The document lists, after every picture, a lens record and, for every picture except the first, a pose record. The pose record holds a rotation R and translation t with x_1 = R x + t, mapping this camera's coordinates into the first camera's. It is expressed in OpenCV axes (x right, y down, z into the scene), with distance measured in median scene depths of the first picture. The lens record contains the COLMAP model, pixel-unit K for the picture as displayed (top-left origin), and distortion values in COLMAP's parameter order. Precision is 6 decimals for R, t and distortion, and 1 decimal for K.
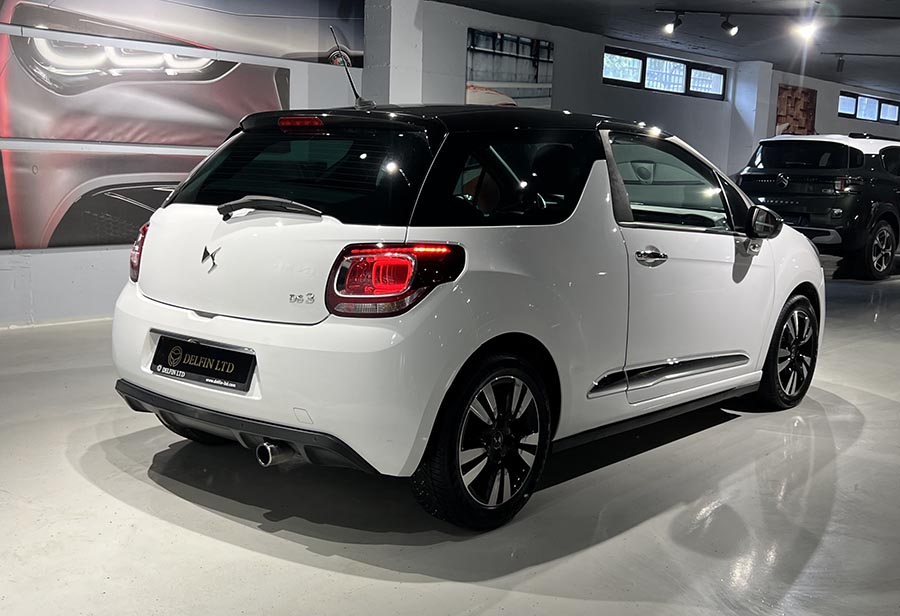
lens RADIAL K [[1043.3, 0, 432.1], [0, 1043.3, 309.8], [0, 0, 1]] dist [0.102580, -0.004846]
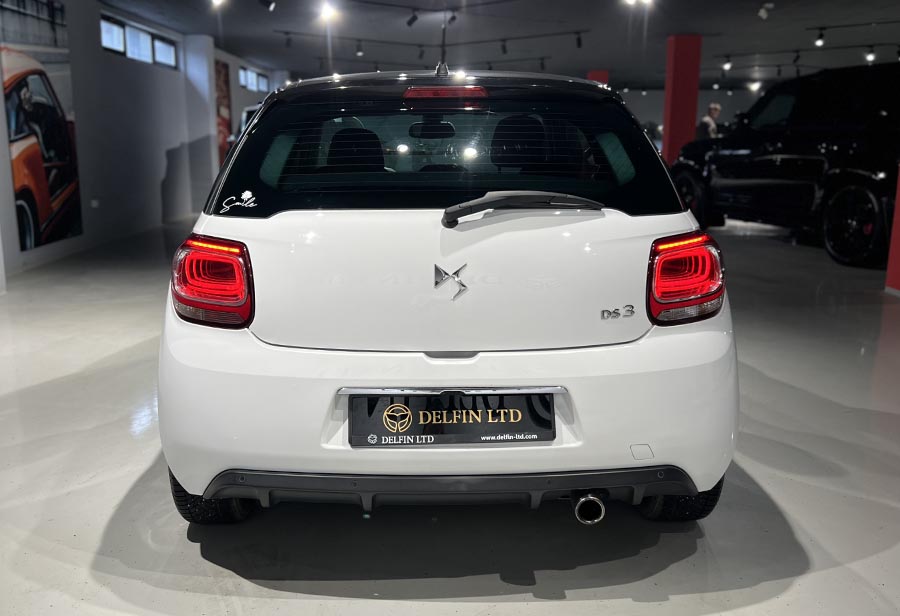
lens RADIAL K [[894.7, 0, 450.0], [0, 894.7, 308.0], [0, 0, 1]] dist [0.030028, -0.000093]
pose [[0.741139, -0.157290, 0.652665, -0.636498], [0.116909, 0.987551, 0.105239, -0.096932], [-0.661093, -0.001694, 0.750302, 0.524008]]
